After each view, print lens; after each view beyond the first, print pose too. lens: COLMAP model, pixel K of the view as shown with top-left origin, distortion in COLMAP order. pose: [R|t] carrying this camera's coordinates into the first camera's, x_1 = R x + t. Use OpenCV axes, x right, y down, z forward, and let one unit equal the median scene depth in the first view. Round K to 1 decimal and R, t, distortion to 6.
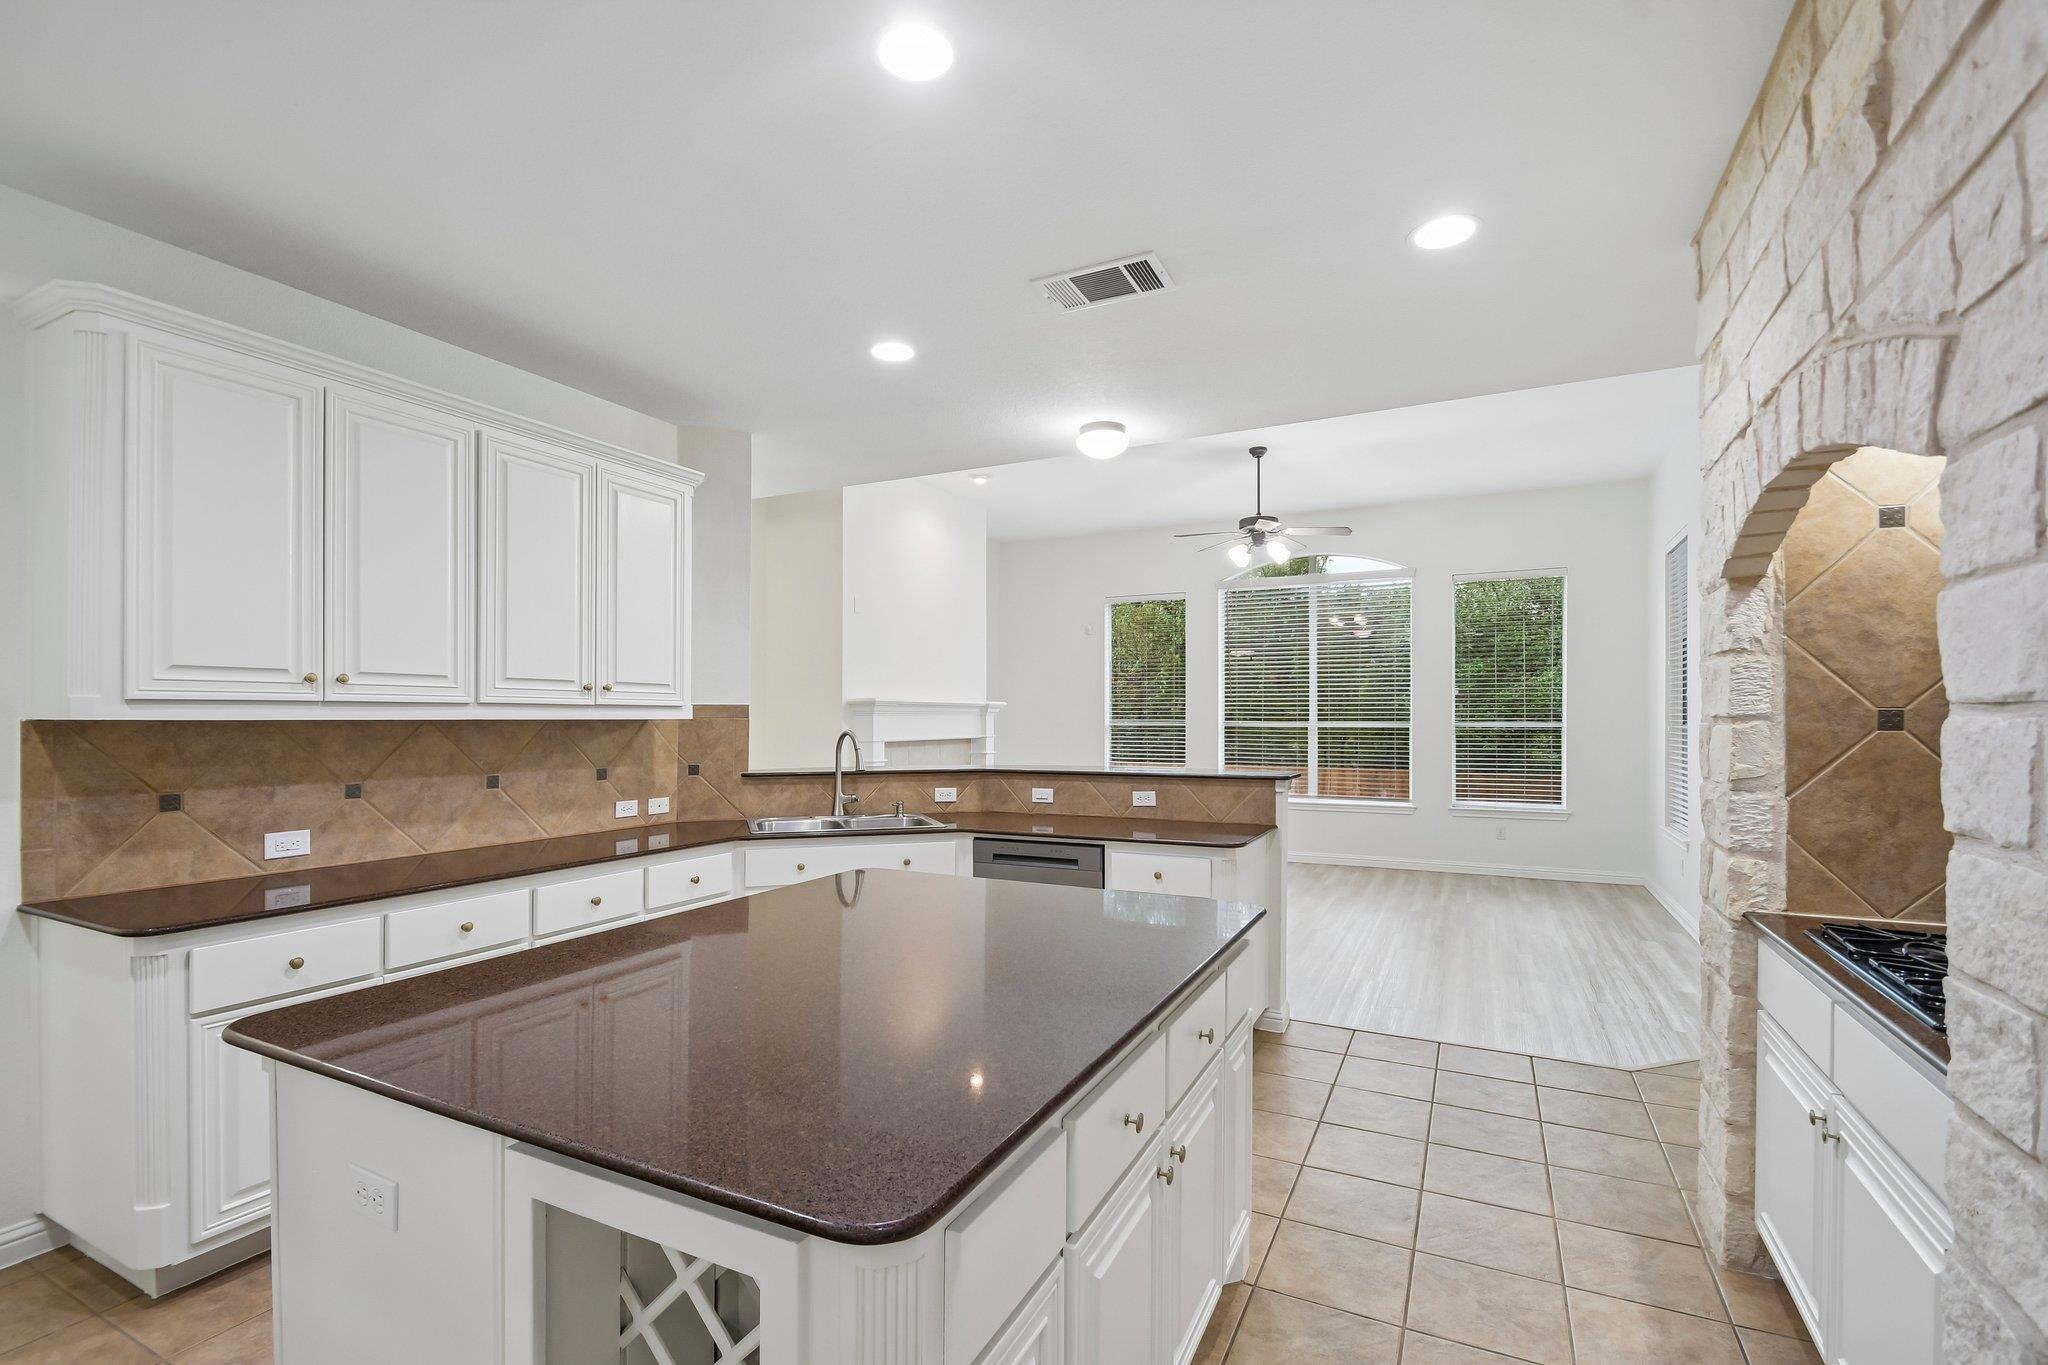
lens RADIAL K [[911.2, 0, 1021.4], [0, 911.2, 713.0], [0, 0, 1]] dist [0.010045, -0.015165]
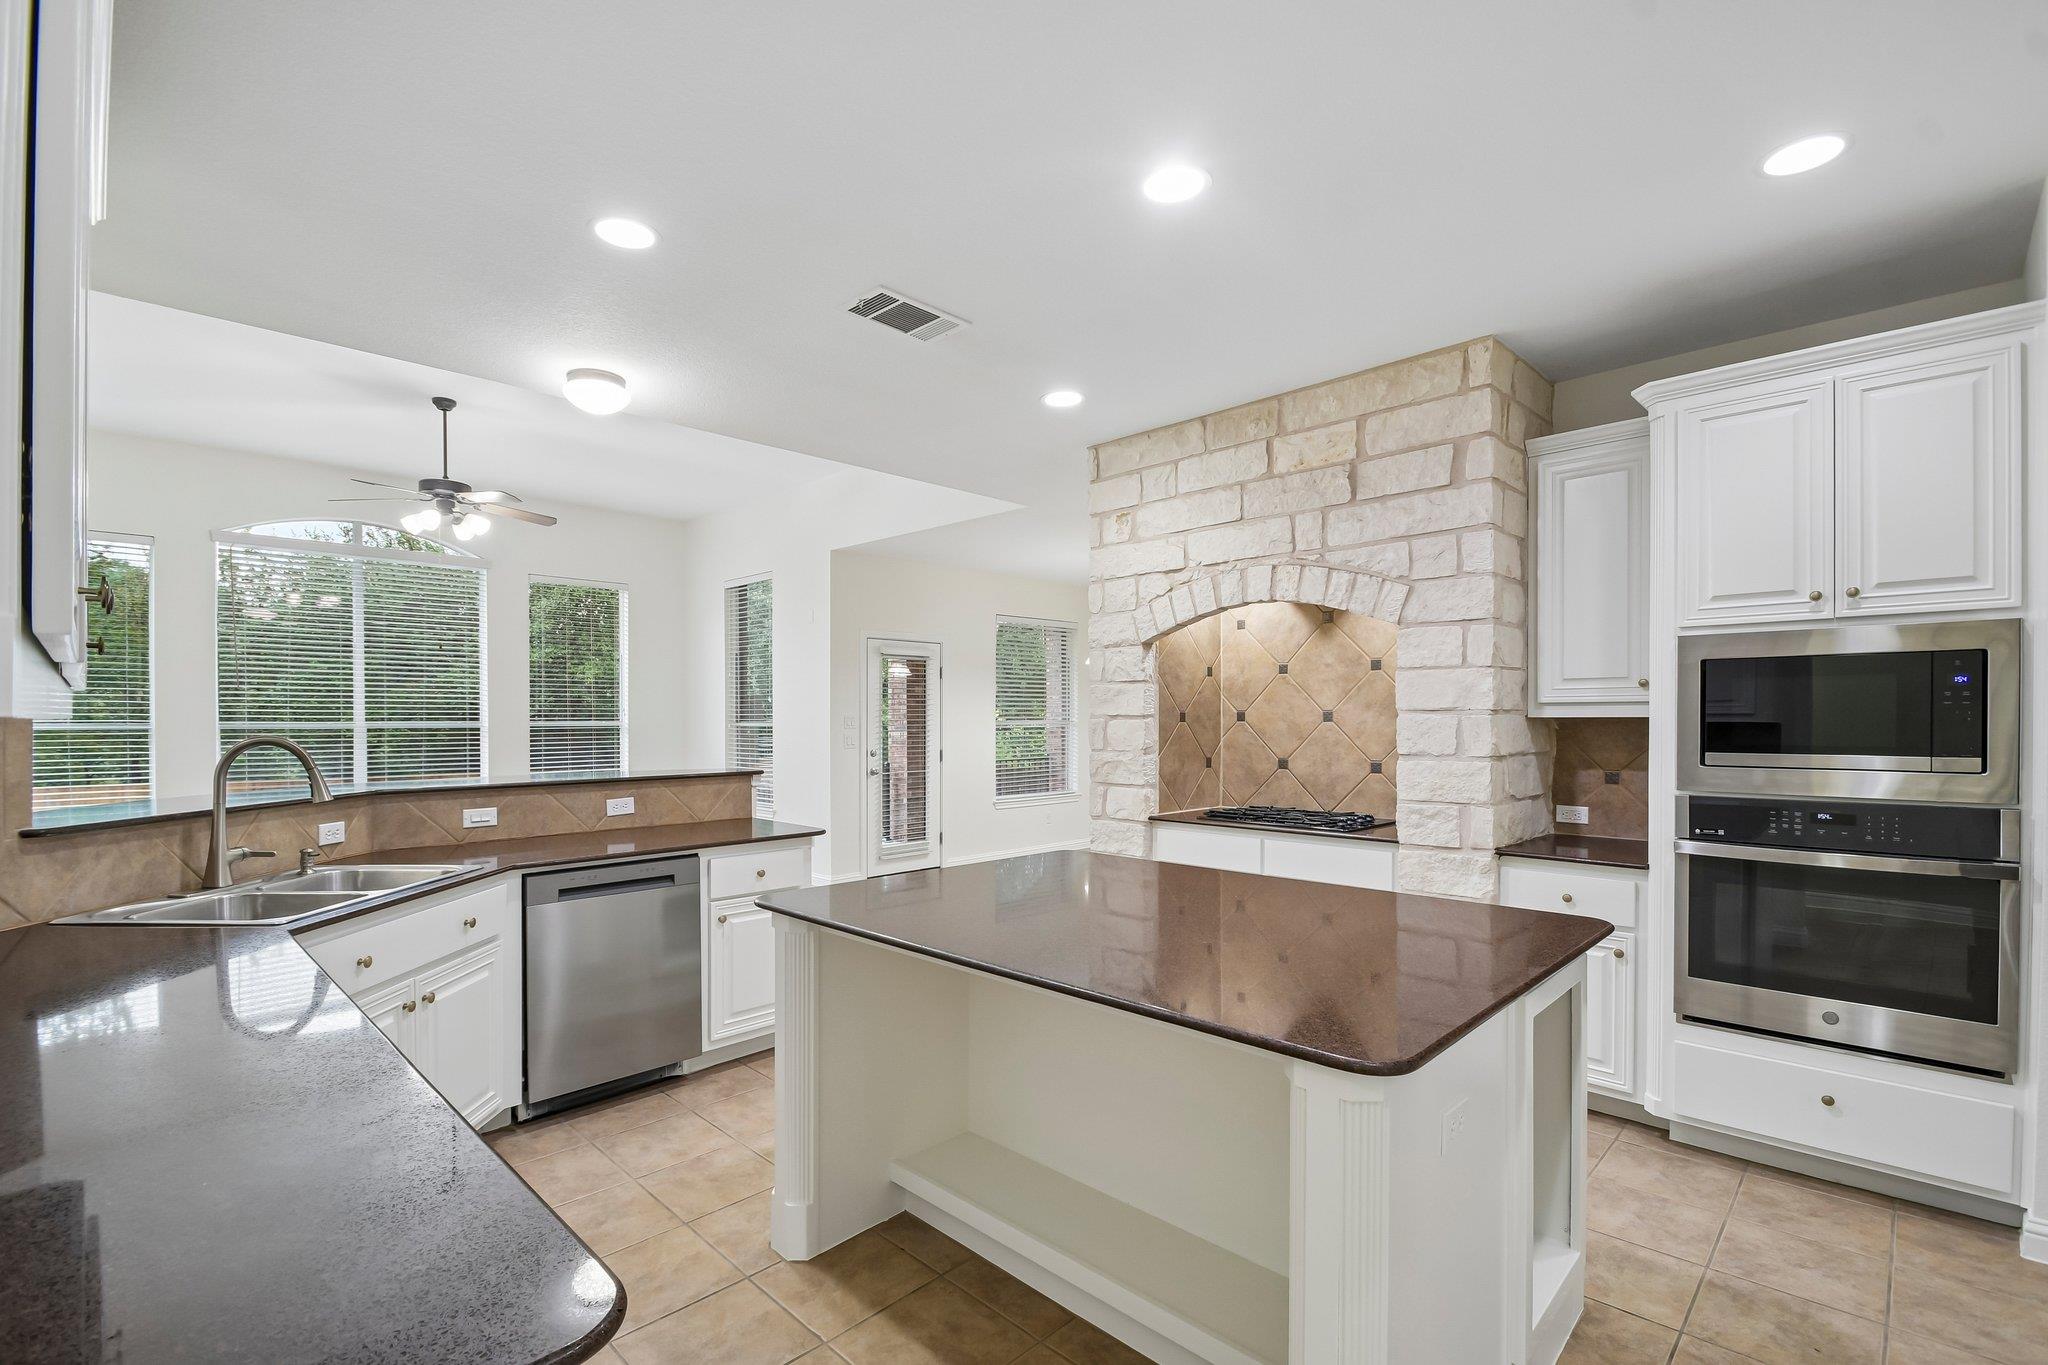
lens RADIAL K [[911.2, 0, 1021.4], [0, 911.2, 713.0], [0, 0, 1]] dist [0.010045, -0.015165]
pose [[0.308349, 0.004718, 0.951262, -0.785270], [-0.004819, 0.999983, -0.003397, 0.004512], [-0.951261, -0.003536, 0.308366, 0.462842]]
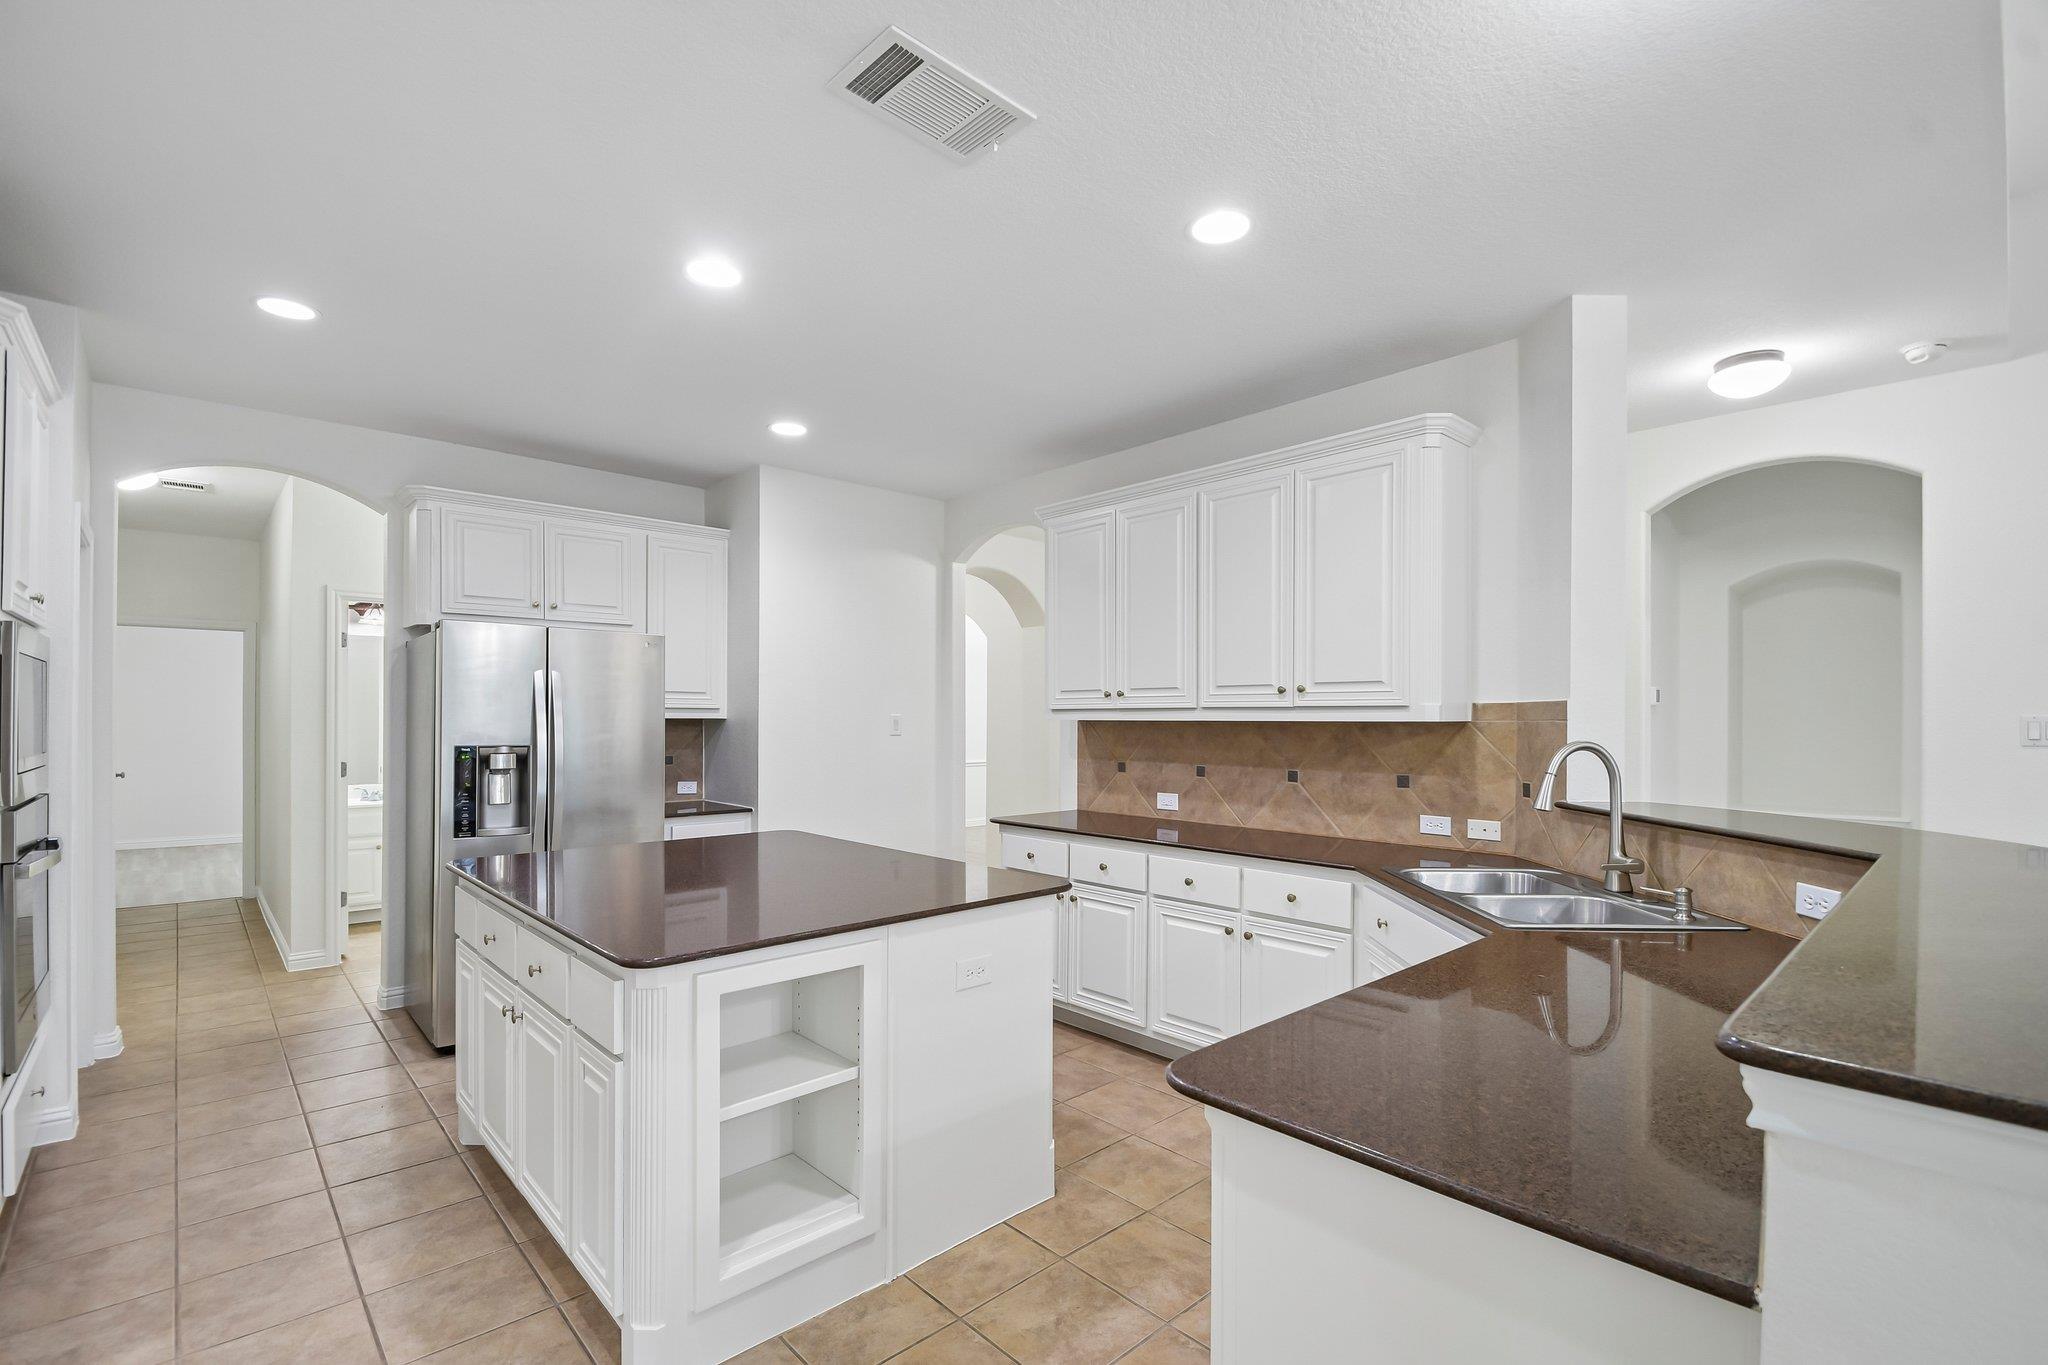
lens RADIAL K [[911.2, 0, 1021.4], [0, 911.2, 713.0], [0, 0, 1]] dist [0.010045, -0.015165]
pose [[-0.351763, -0.007209, -0.936061, 0.613128], [0.002506, 0.999960, -0.008643, 0.006311], [0.936086, -0.005386, -0.351730, 1.113657]]
